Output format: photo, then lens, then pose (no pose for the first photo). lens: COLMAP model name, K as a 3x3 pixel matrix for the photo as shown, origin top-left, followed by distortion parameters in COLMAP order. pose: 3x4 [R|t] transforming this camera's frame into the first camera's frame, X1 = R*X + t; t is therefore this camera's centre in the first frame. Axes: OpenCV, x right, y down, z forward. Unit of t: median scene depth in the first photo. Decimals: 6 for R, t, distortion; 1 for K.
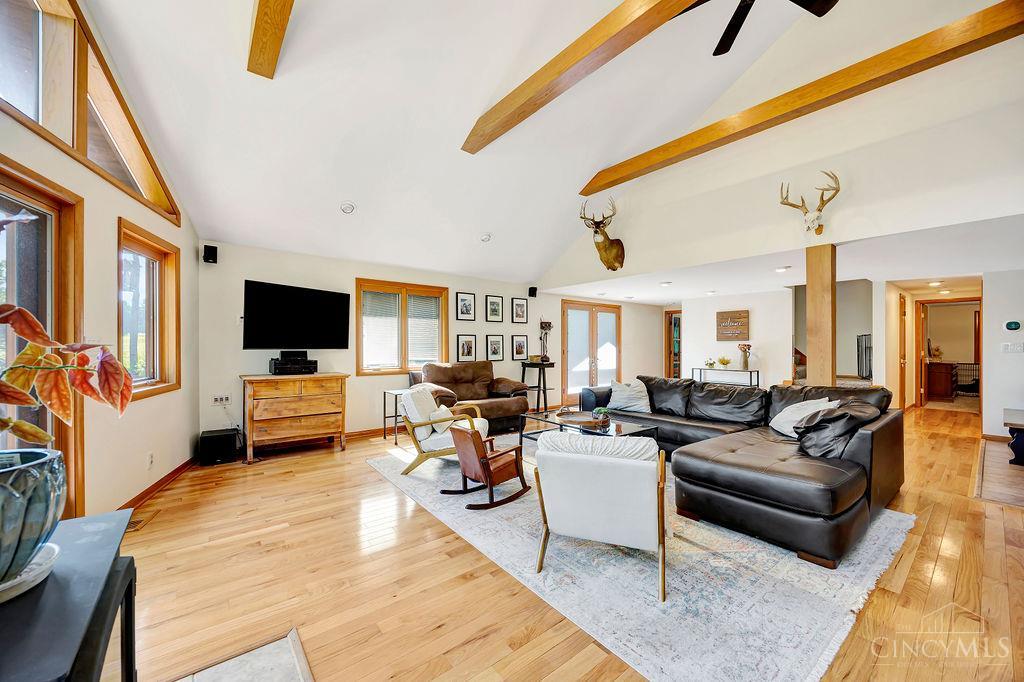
lens RADIAL K [[393.0, 0, 512.0], [0, 393.0, 341.0], [0, 0, 1]] dist [-0.000988, 0.000025]
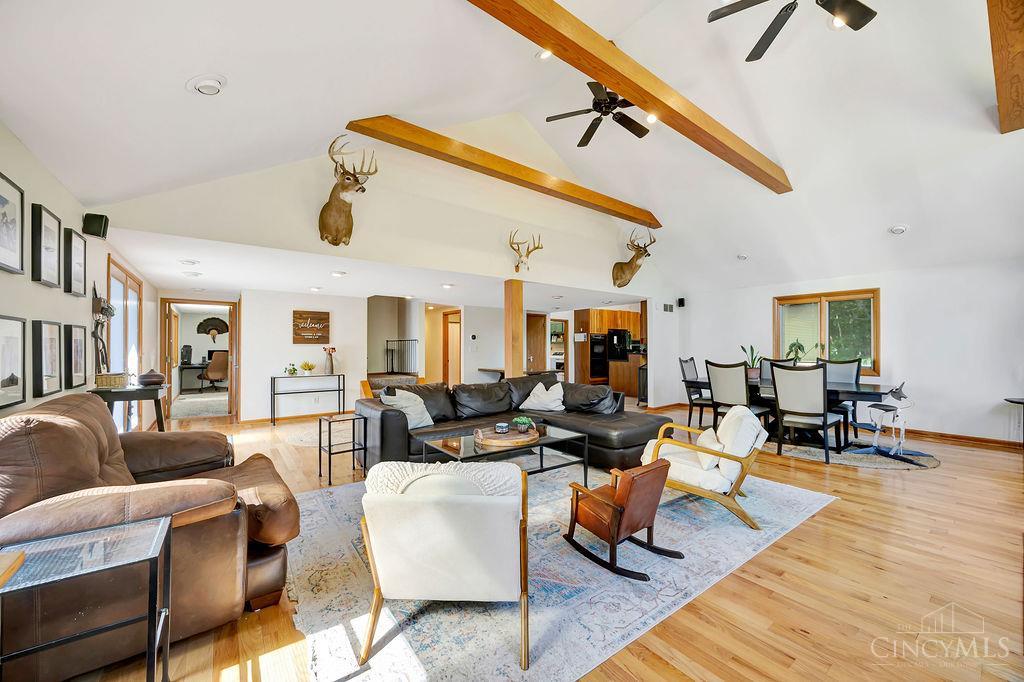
lens RADIAL K [[397.8, 0, 512.0], [0, 397.8, 341.0], [0, 0, 1]] dist [0.000935, -0.000019]
pose [[0.008174, 0.016981, 0.999822, -0.535280], [-0.009777, 0.999809, -0.016901, 0.006325], [-0.999919, -0.009637, 0.008339, 0.781702]]
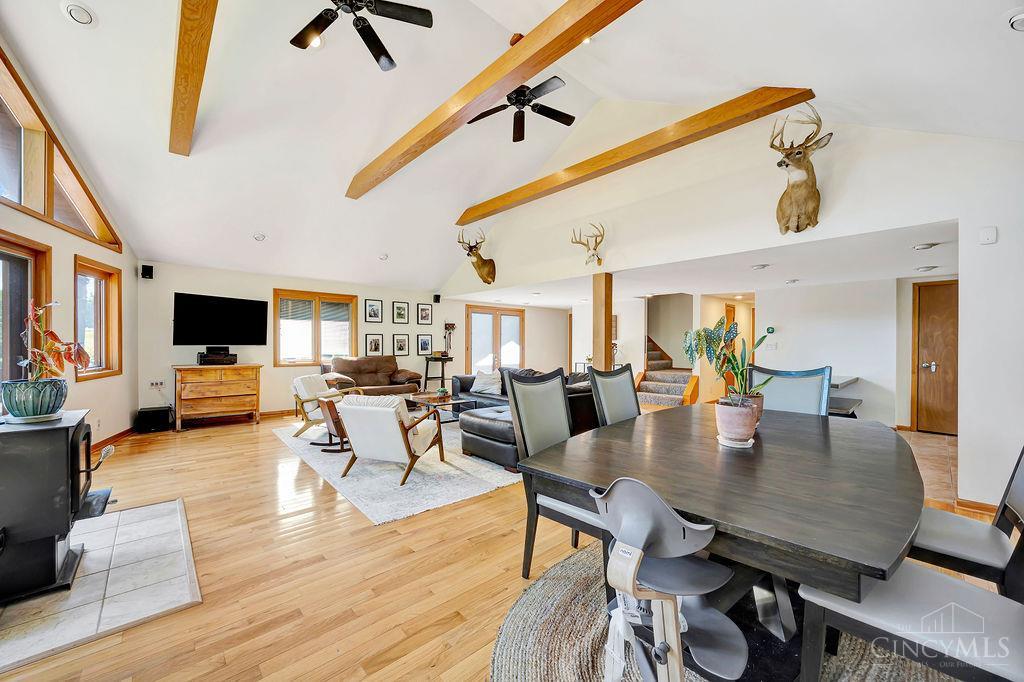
lens RADIAL K [[397.8, 0, 512.0], [0, 397.8, 341.0], [0, 0, 1]] dist [0.000935, -0.000019]
pose [[0.998235, 0.004657, 0.059201, 0.303318], [-0.005051, 0.999966, 0.006517, -0.005981], [-0.059168, -0.006805, 0.998225, -0.326872]]
